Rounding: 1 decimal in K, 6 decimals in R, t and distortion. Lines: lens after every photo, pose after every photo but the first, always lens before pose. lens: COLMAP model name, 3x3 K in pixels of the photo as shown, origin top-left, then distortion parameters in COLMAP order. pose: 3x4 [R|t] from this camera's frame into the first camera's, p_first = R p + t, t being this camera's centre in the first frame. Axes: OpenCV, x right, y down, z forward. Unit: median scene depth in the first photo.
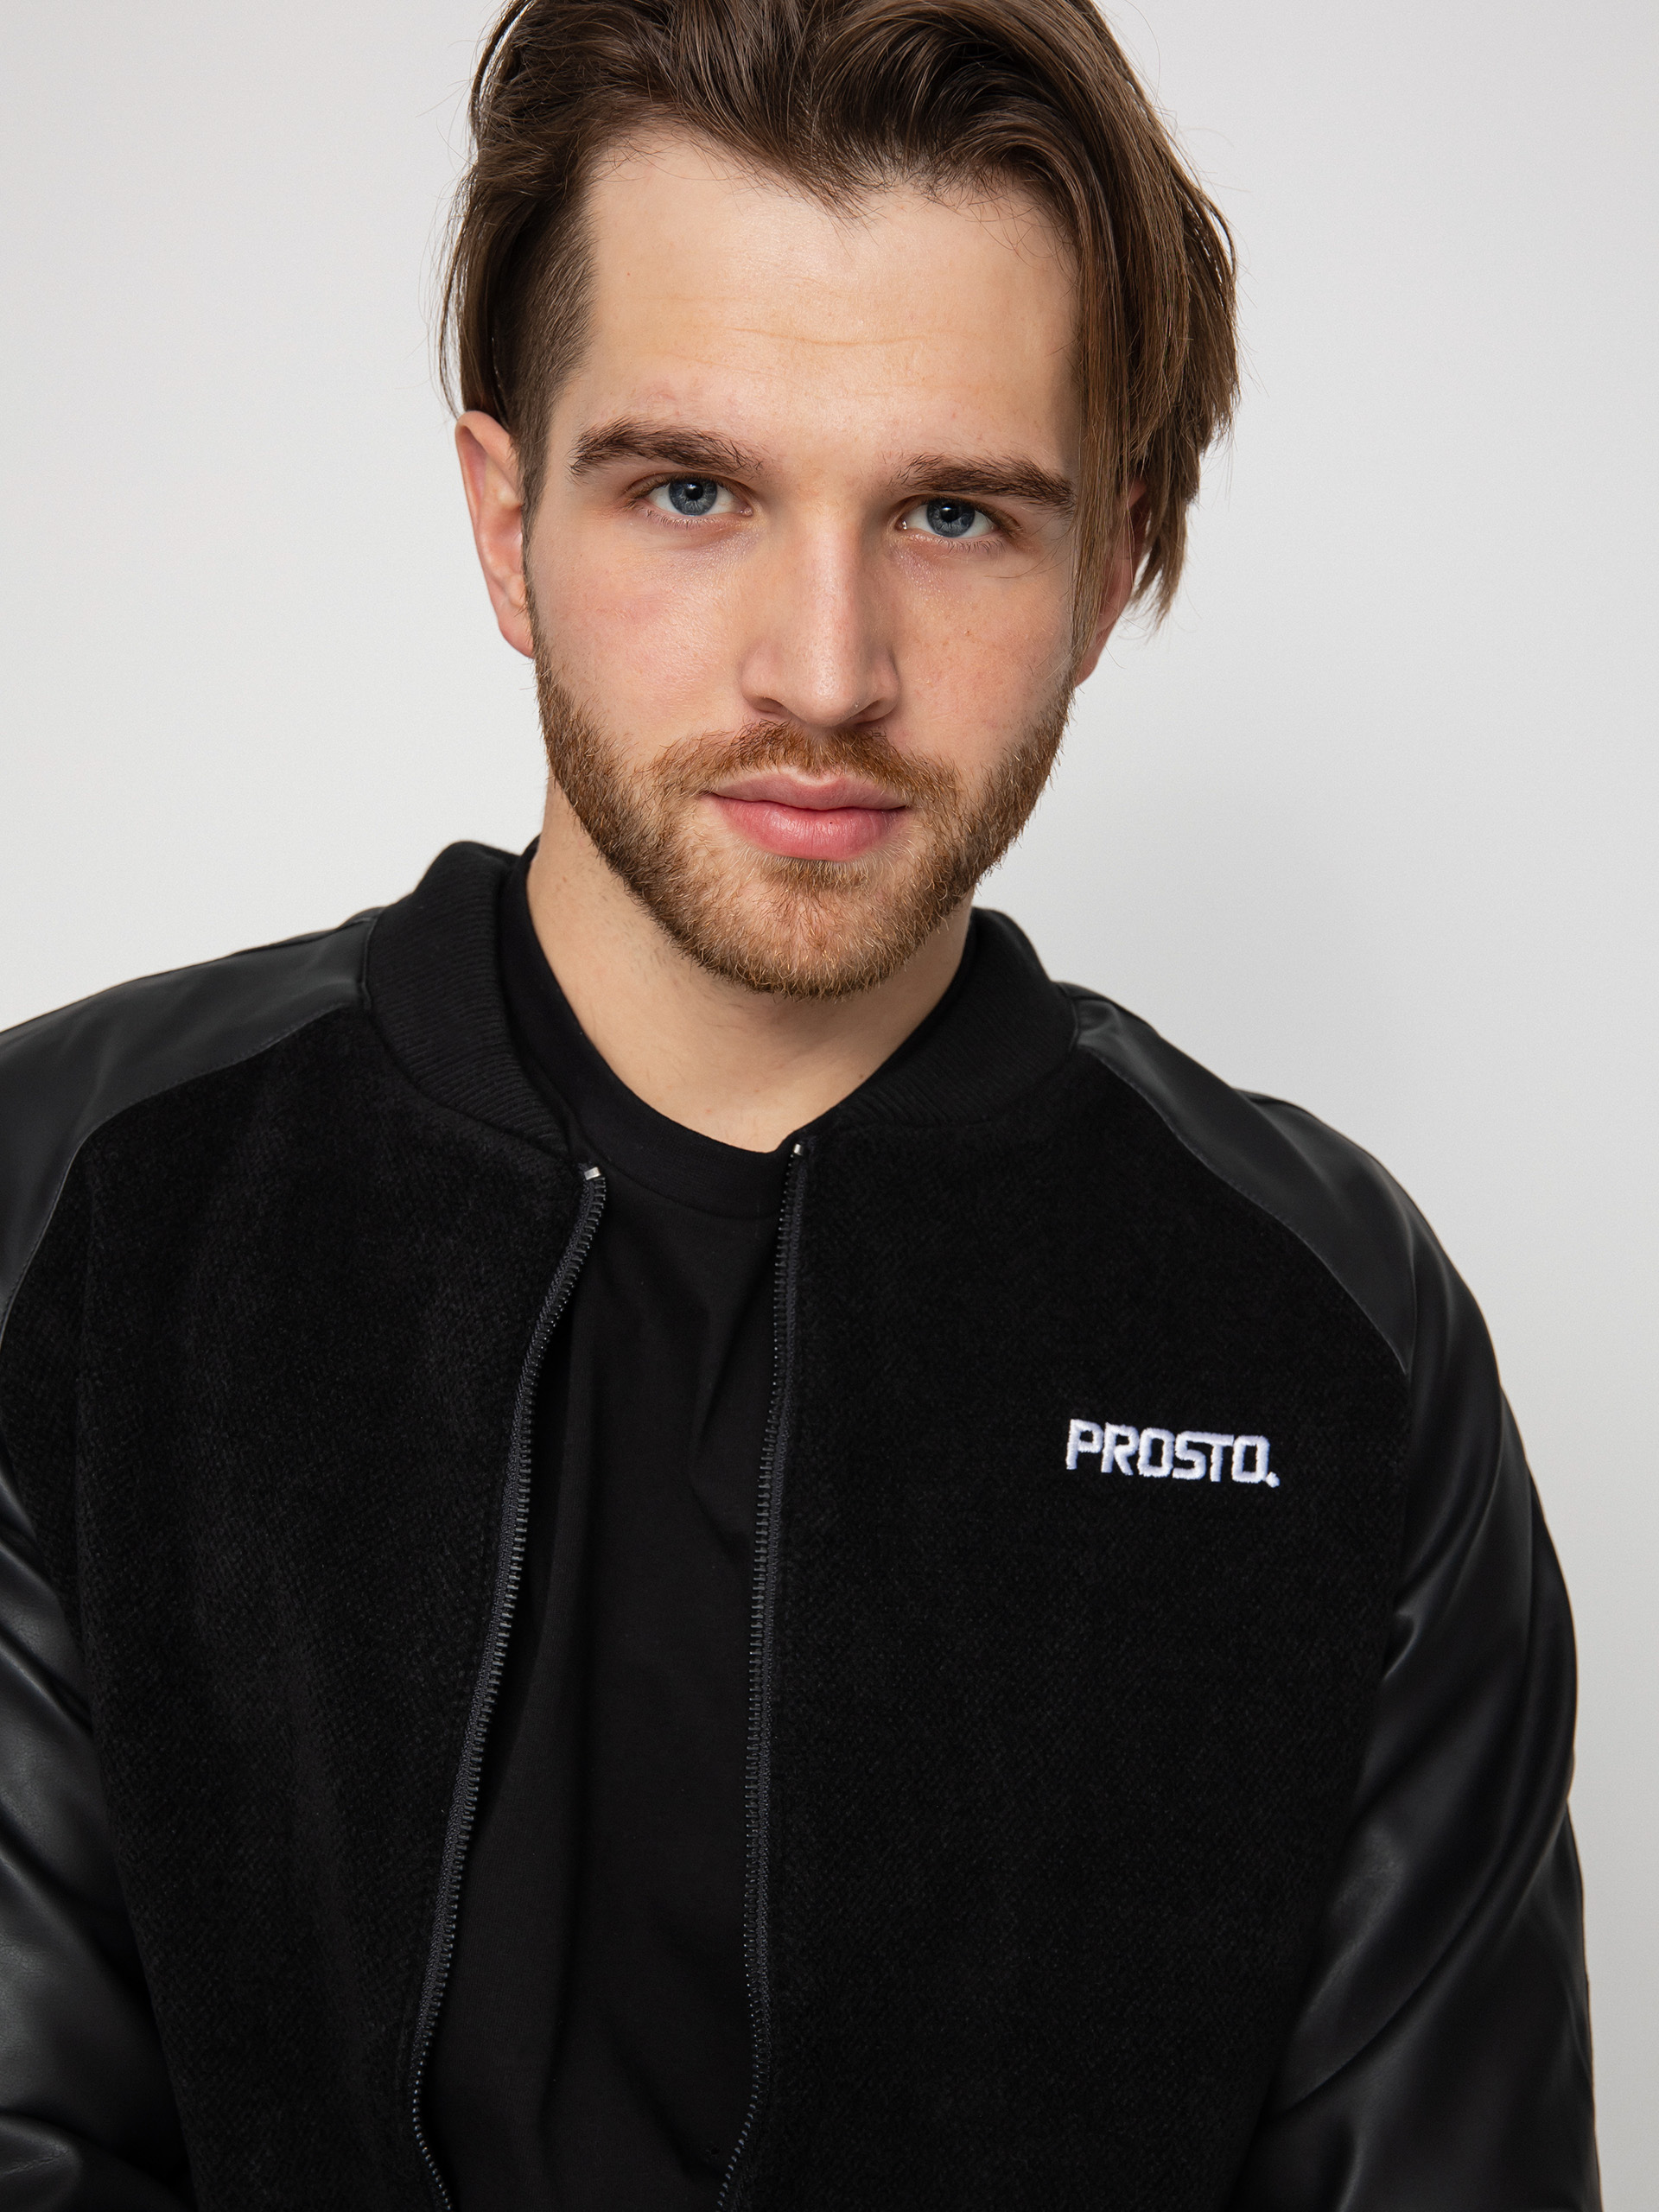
lens RADIAL K [[3262.2, 0, 833.5], [0, 3262.2, 1104.3], [0, 0, 1]] dist [-0.058255, 0.000000]
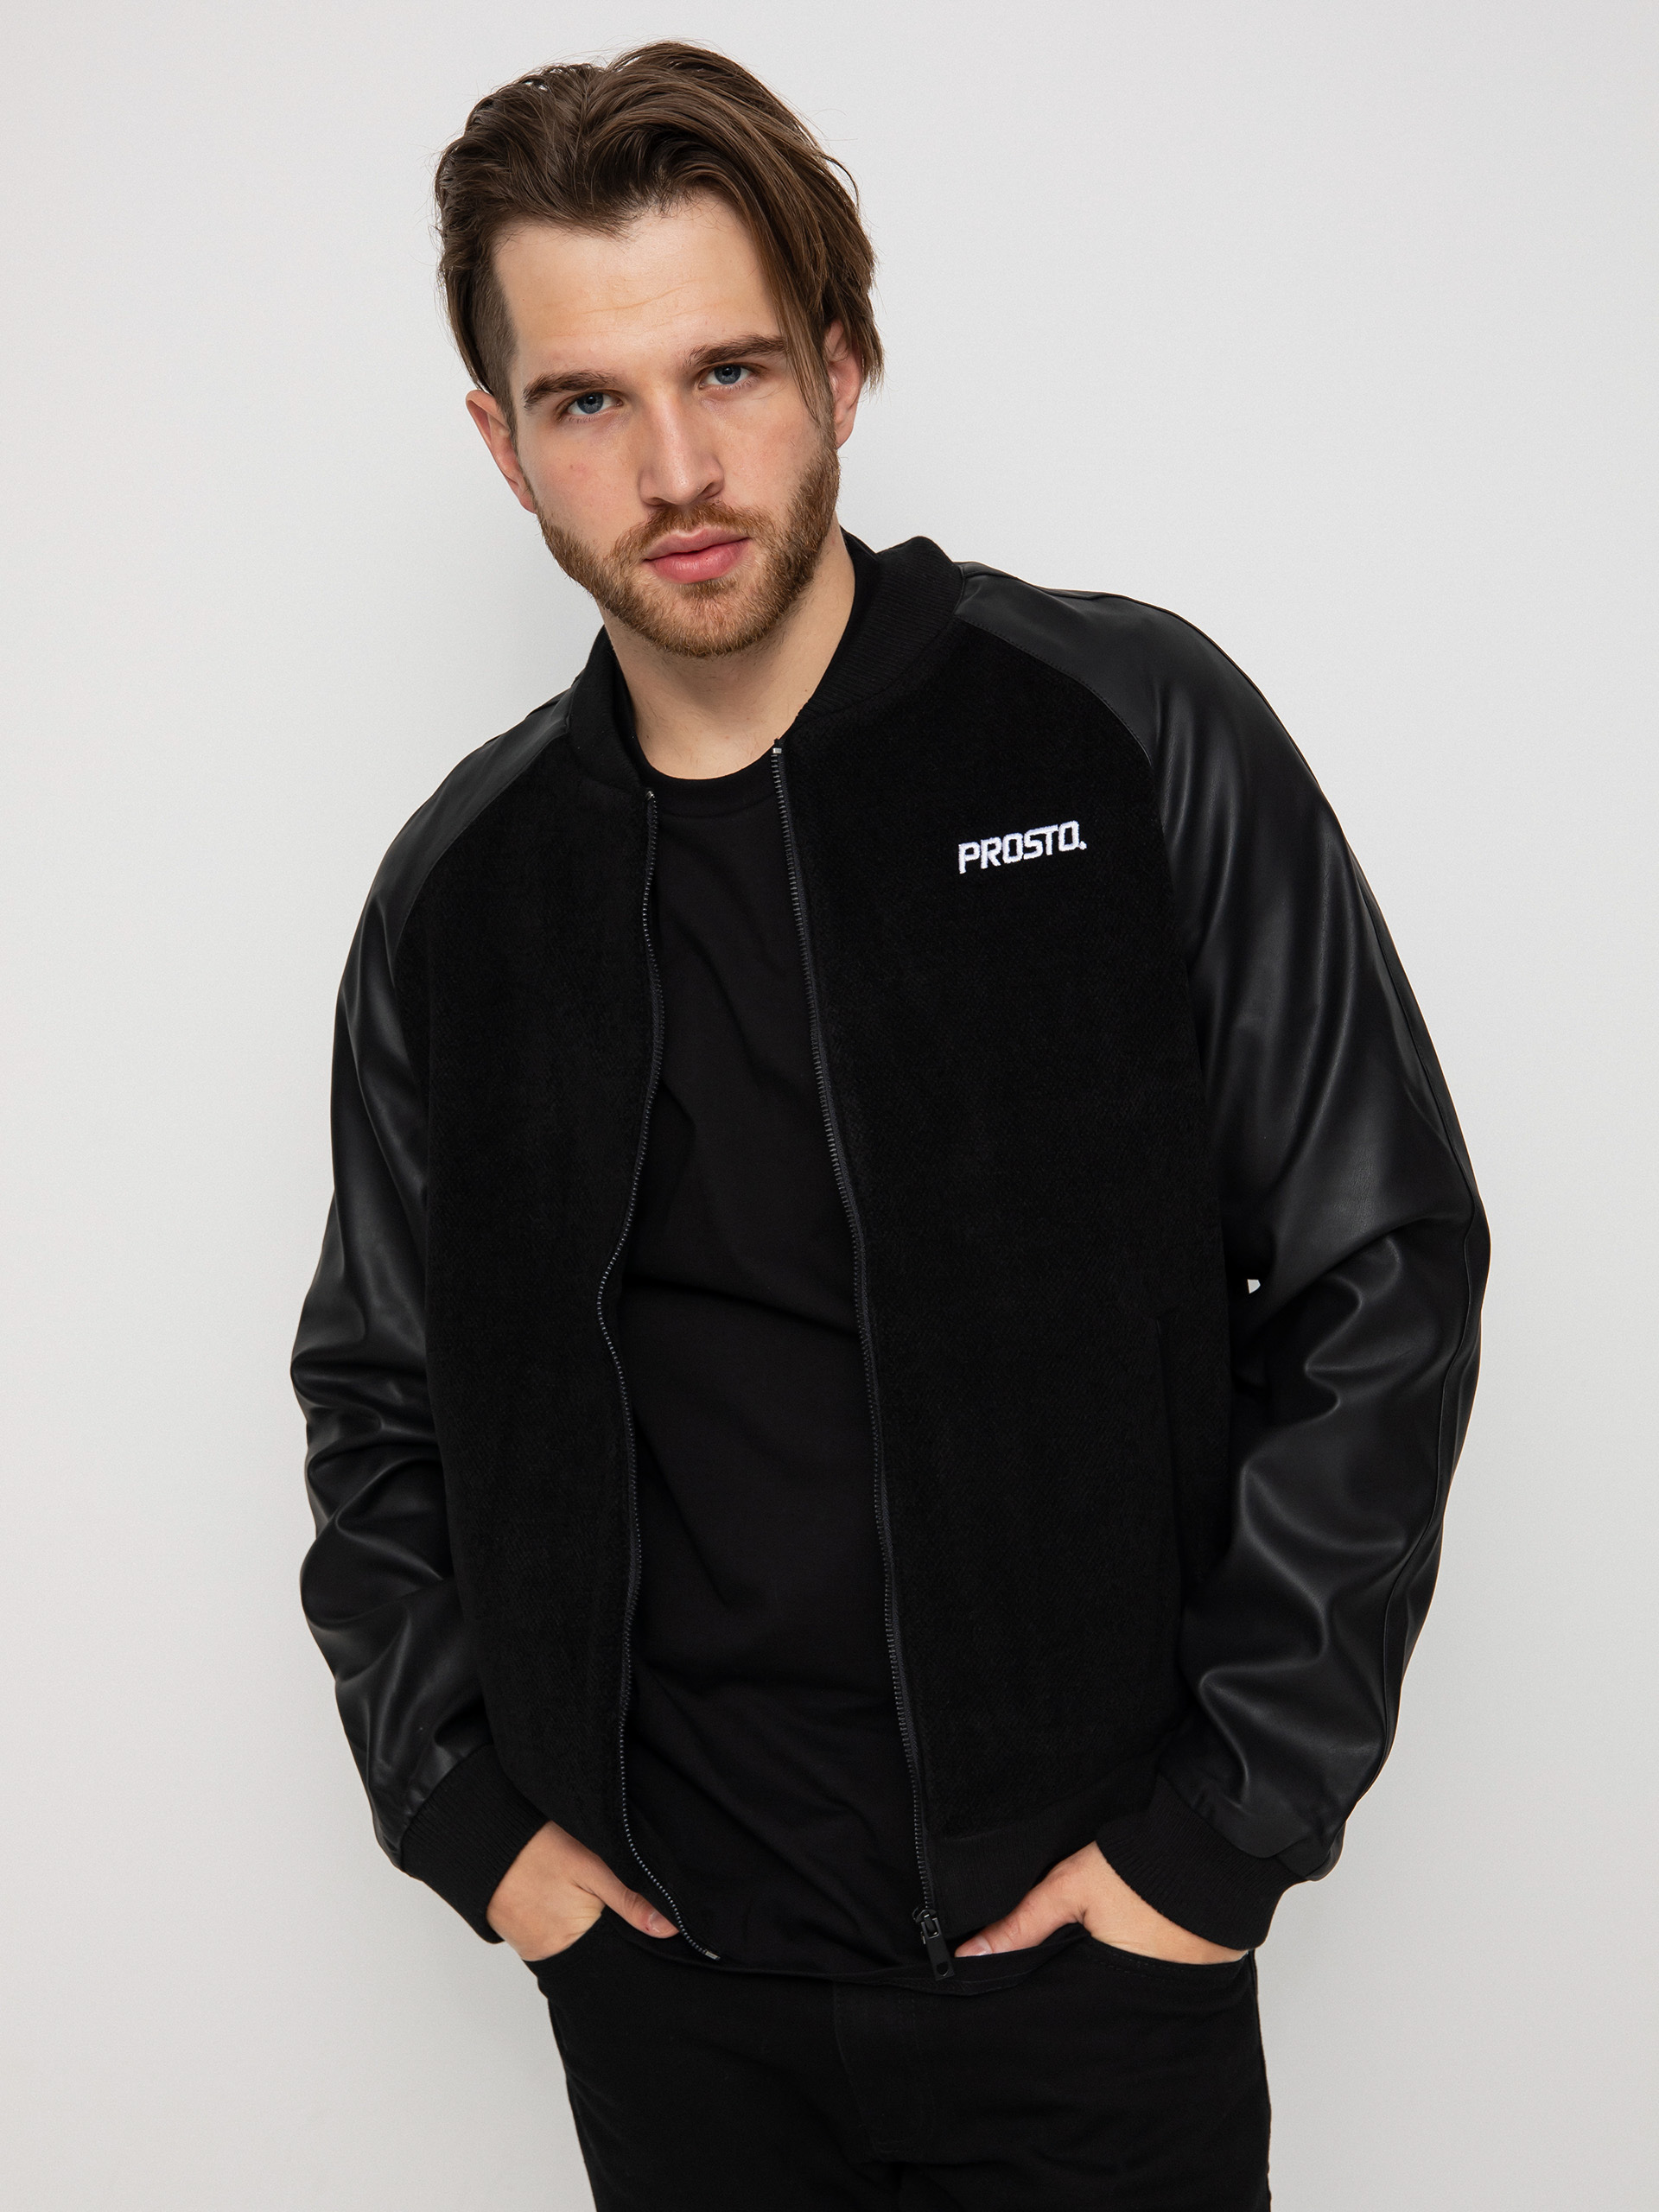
lens RADIAL K [[3262.2, 0, 836.5], [0, 3262.2, 1108.0], [0, 0, 1]] dist [-0.058255, 0.000000]
pose [[0.964351, -0.264118, -0.016421, 0.016488], [0.263722, 0.954068, 0.142147, -0.029145], [-0.021876, -0.141410, 0.989709, -0.883019]]
